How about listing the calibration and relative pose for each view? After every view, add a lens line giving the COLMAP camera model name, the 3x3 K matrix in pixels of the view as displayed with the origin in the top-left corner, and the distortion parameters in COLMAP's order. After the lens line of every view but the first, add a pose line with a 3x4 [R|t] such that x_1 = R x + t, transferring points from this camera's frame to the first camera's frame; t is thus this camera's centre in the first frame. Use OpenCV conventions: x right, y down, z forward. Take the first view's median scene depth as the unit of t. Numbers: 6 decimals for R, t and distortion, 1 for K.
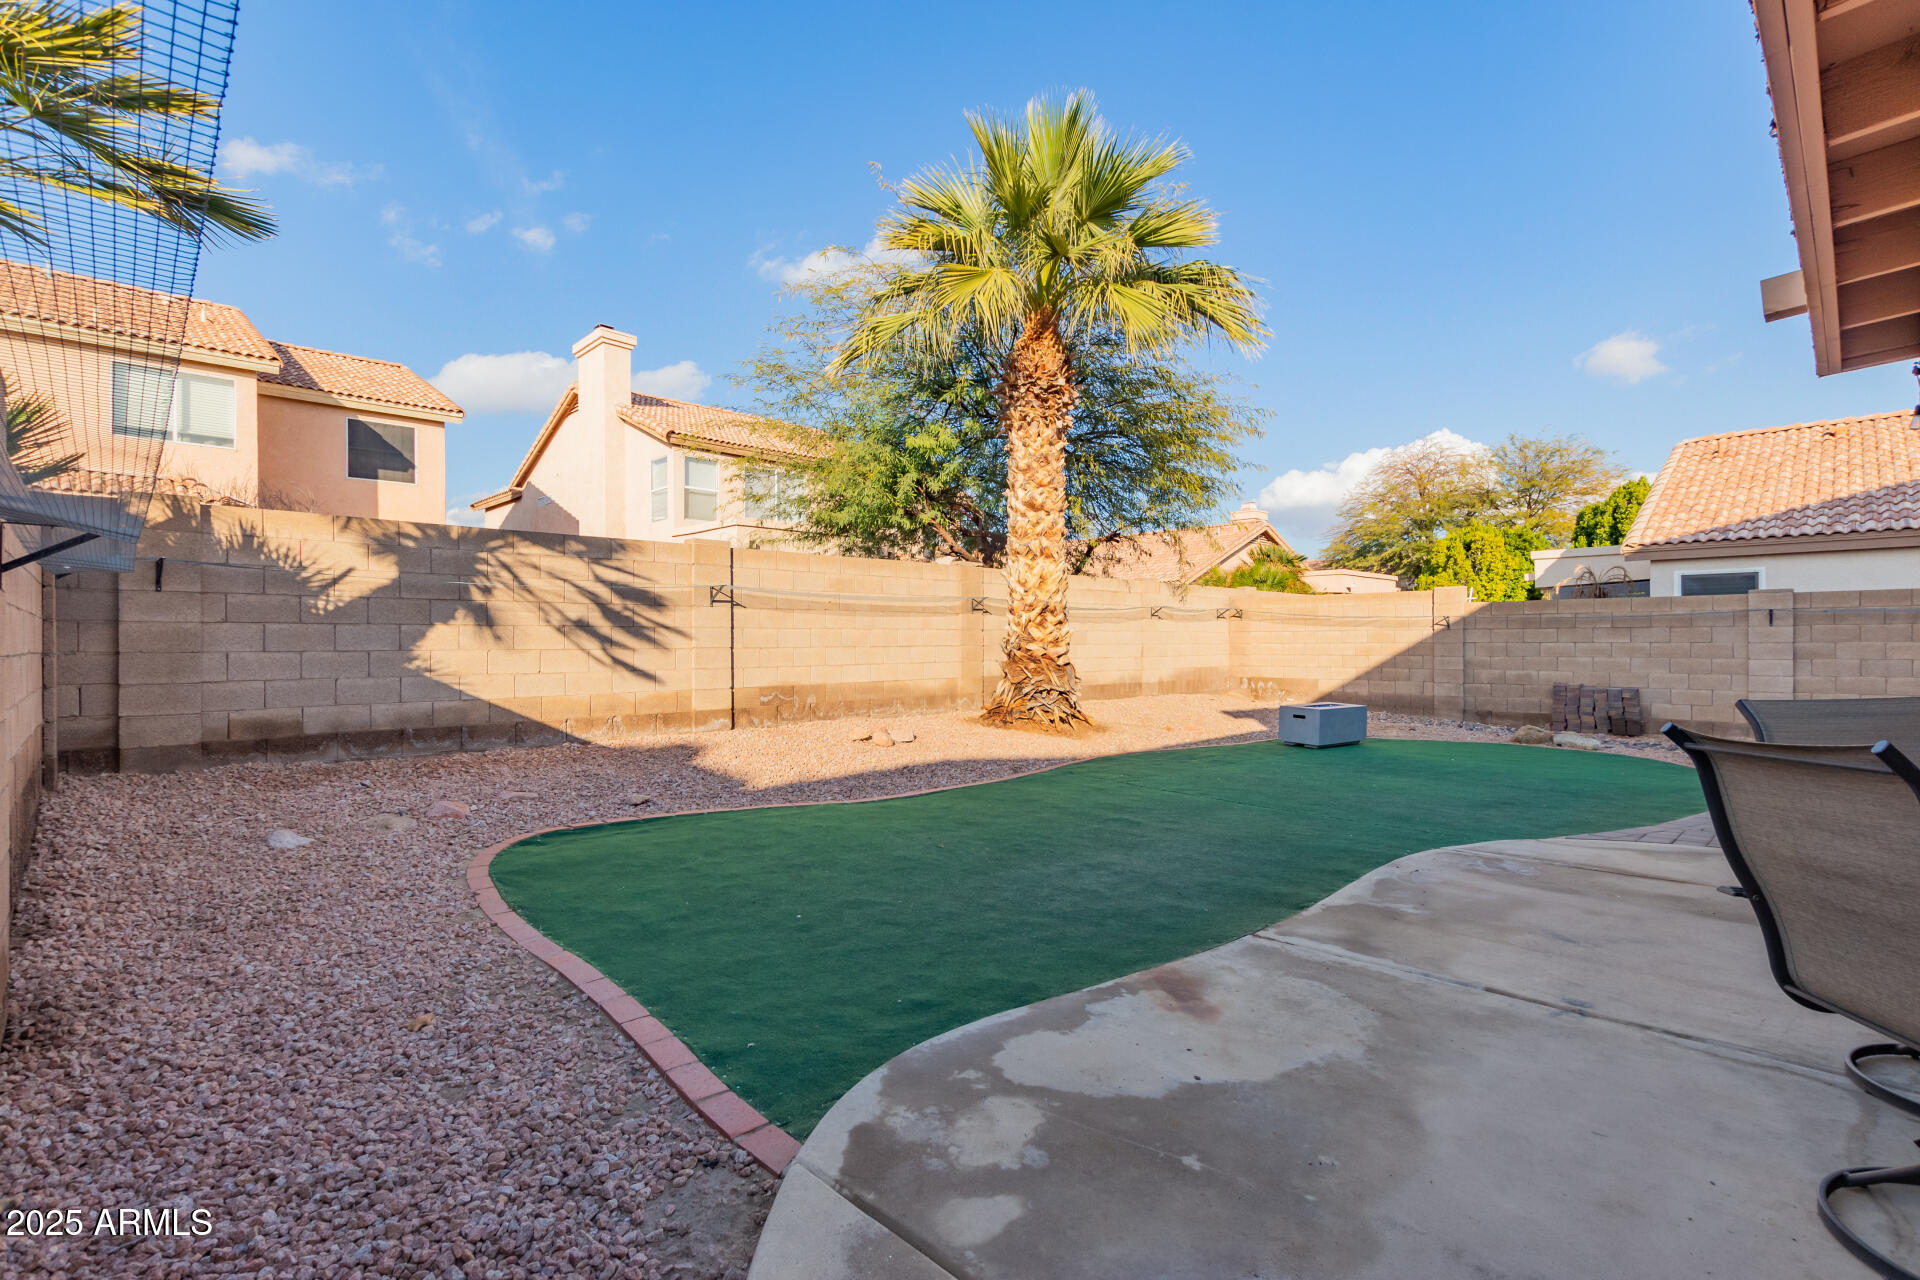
lens RADIAL K [[877.7, 0, 965.6], [0, 877.7, 639.6], [0, 0, 1]] dist [0.012045, -0.004457]
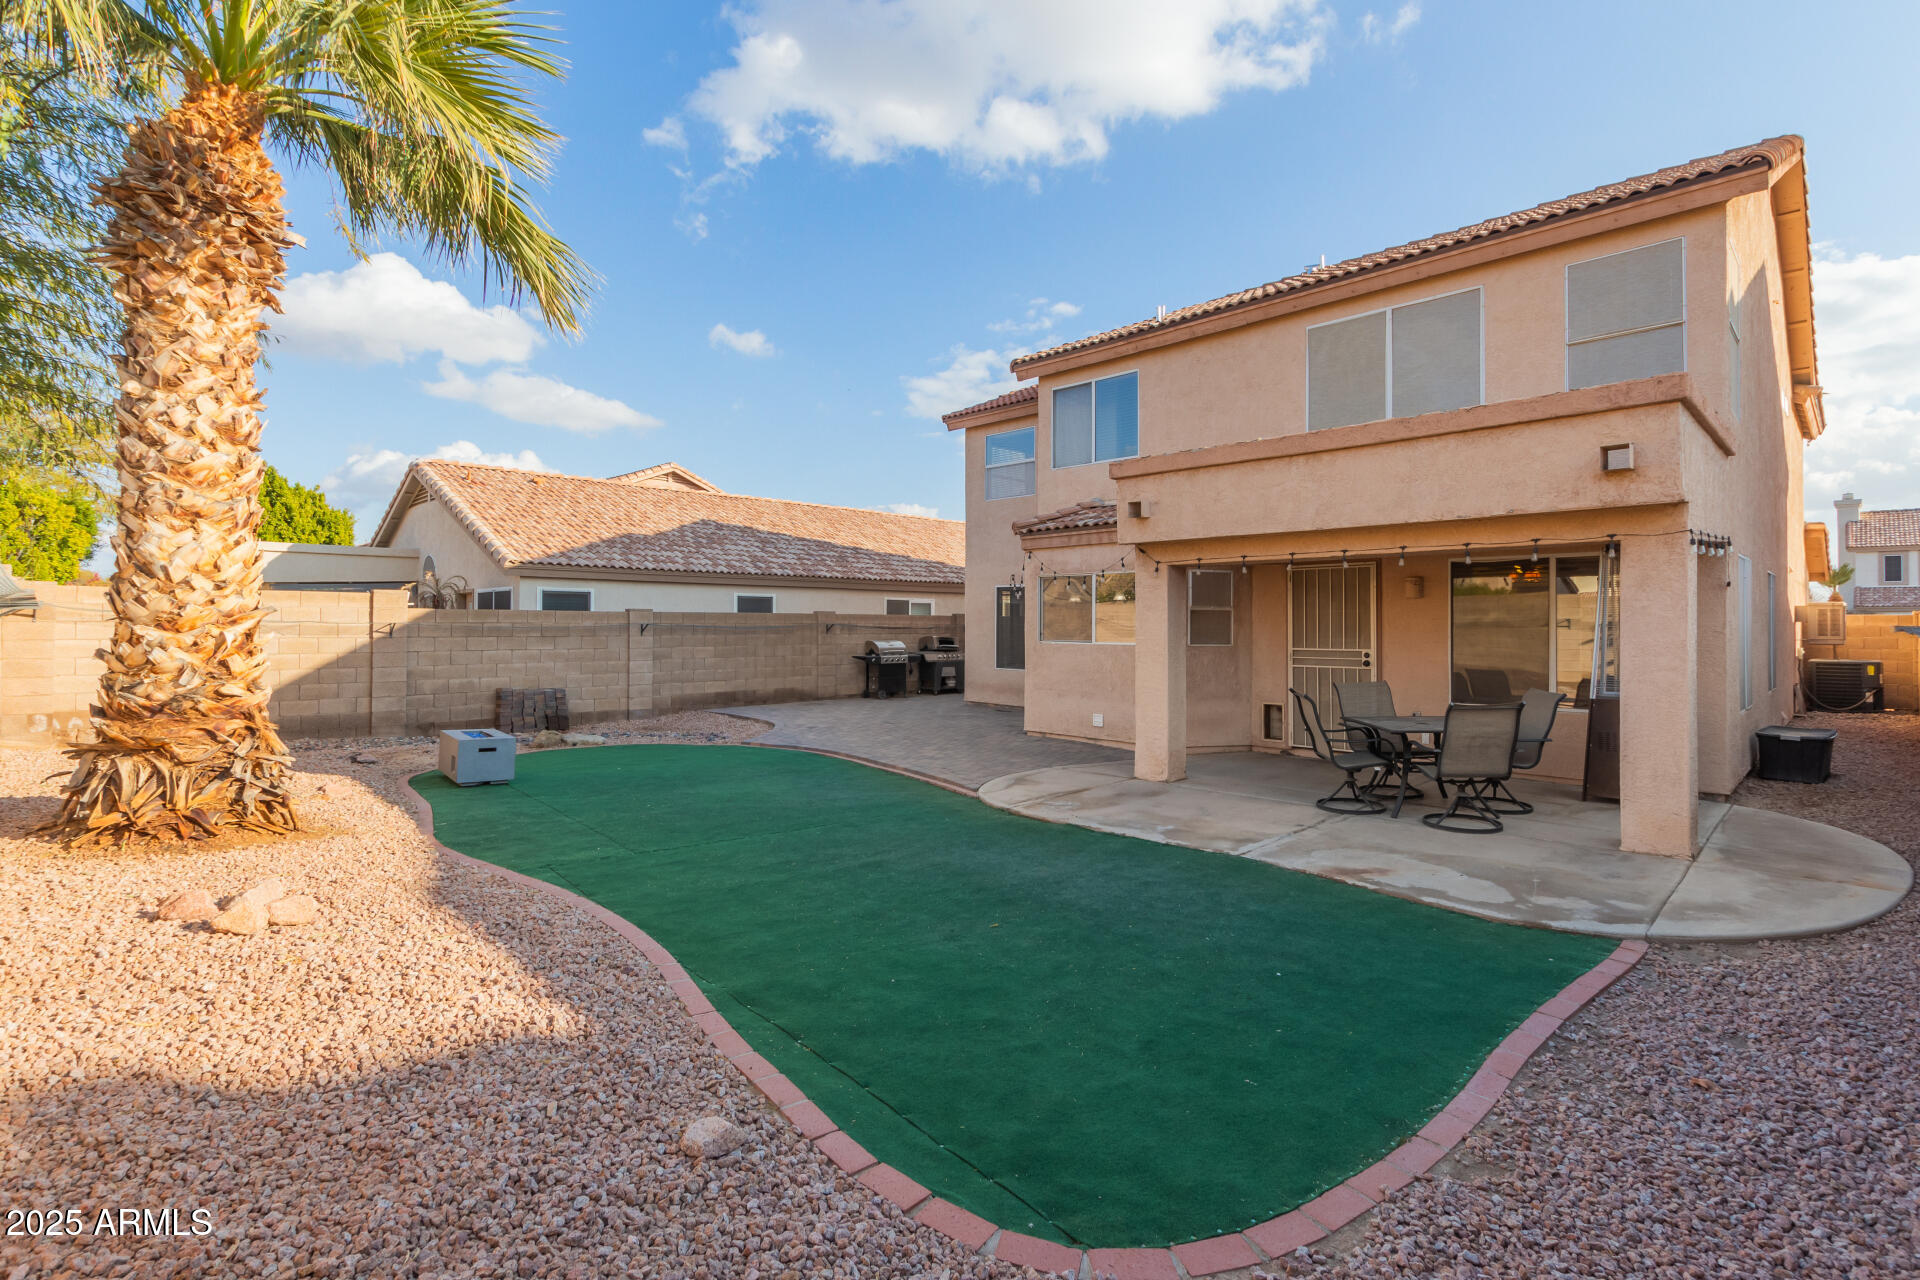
lens RADIAL K [[877.7, 0, 962.9], [0, 877.7, 631.5], [0, 0, 1]] dist [0.012045, -0.004457]
pose [[0.001200, -0.004272, 0.999990, -0.374258], [-0.006284, 0.999971, 0.004280, -0.026692], [-0.999980, -0.006289, 0.001173, 0.425272]]
